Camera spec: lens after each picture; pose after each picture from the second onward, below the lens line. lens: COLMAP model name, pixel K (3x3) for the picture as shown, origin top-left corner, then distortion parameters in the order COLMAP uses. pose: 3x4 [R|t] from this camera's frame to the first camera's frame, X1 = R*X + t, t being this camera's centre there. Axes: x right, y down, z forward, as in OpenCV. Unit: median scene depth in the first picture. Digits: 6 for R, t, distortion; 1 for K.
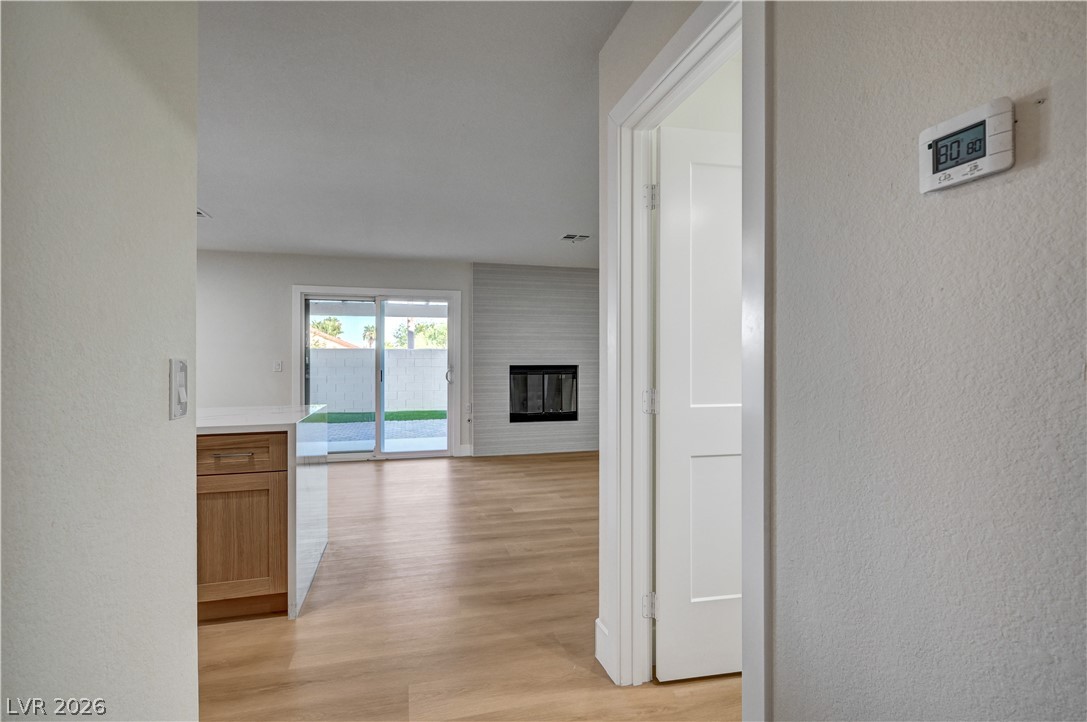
lens RADIAL K [[523.0, 0, 545.9], [0, 523.0, 358.5], [0, 0, 1]] dist [0.001662, 0.000292]
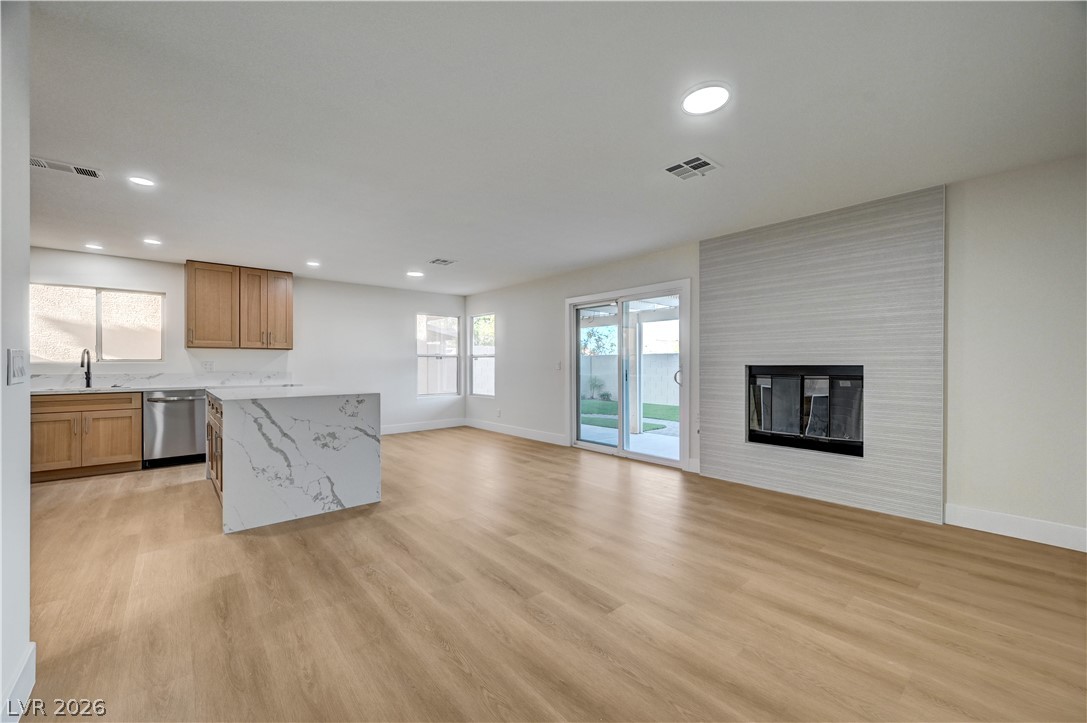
lens RADIAL K [[430.4, 0, 543.5], [0, 430.4, 365.3], [0, 0, 1]] dist [0.001659, 0.000170]
pose [[0.429463, 0.000650, -0.903084, 0.365699], [0.003994, 0.999989, 0.002619, 0.010221], [0.903076, -0.004731, 0.429455, 0.476269]]
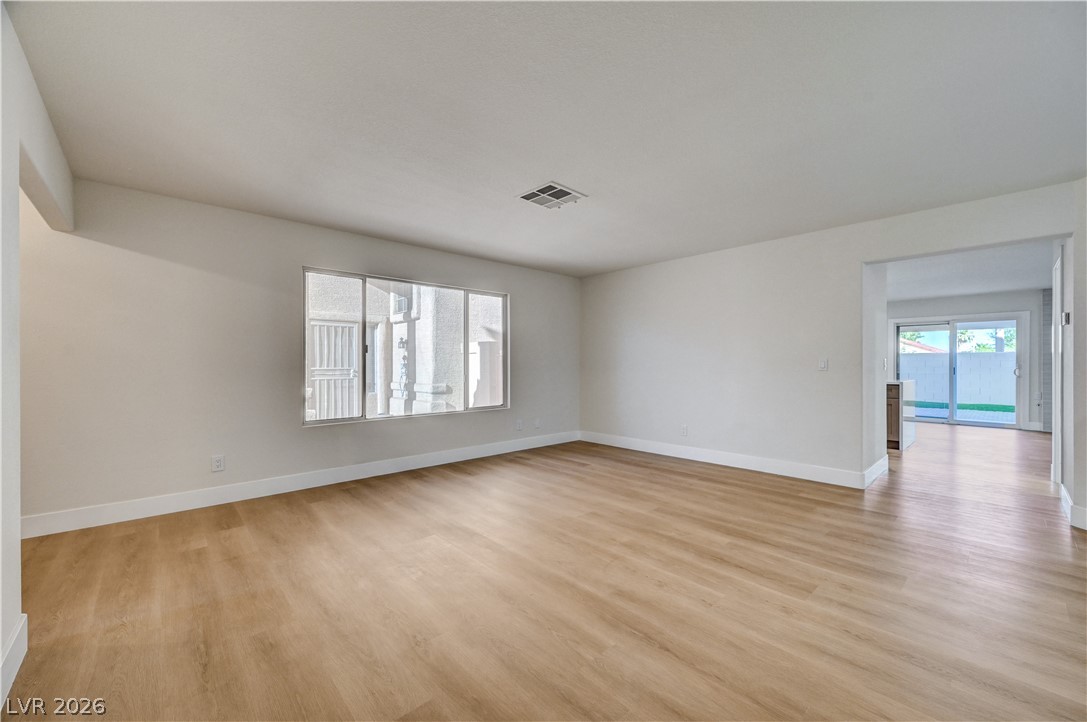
lens RADIAL K [[430.4, 0, 543.5], [0, 430.4, 364.8], [0, 0, 1]] dist [0.001659, 0.000170]
pose [[0.460158, 0.002904, -0.887832, 0.257870], [0.002860, 0.999985, 0.004753, 0.004708], [0.887832, -0.004726, 0.460143, -0.666835]]
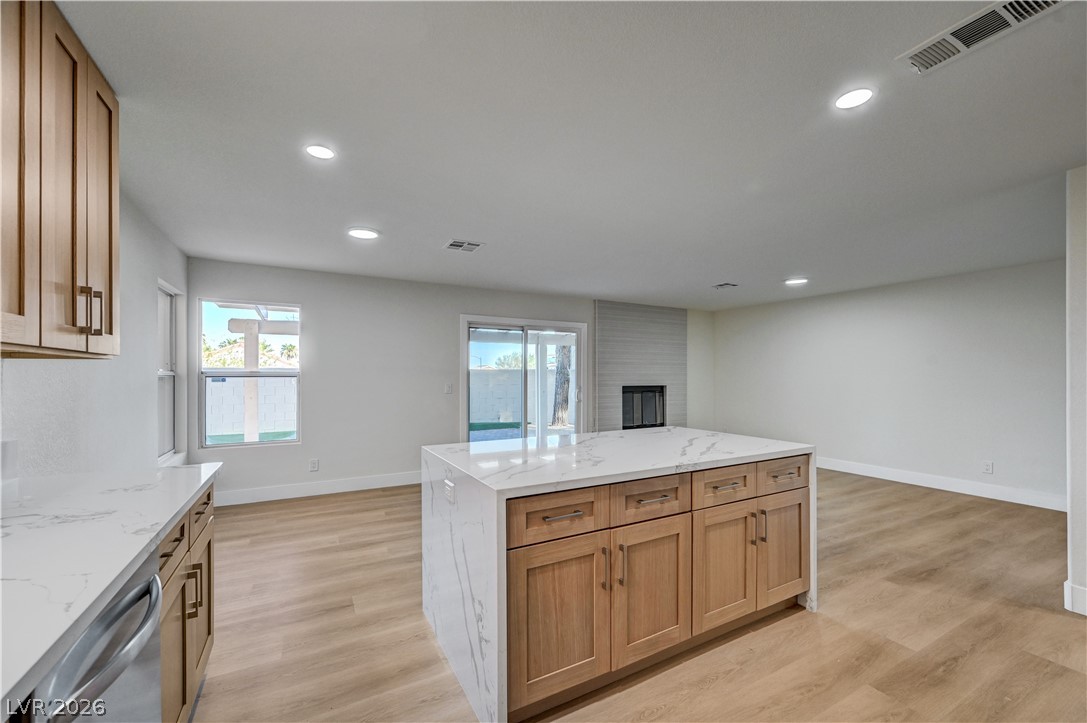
lens RADIAL K [[434.5, 0, 542.6], [0, 434.5, 375.2], [0, 0, 1]] dist [0.001199, 0.000172]
pose [[0.973444, 0.000584, 0.228924, -0.480030], [-0.001066, 0.999997, 0.001985, -0.013503], [-0.228922, -0.002177, 0.973442, 0.068804]]
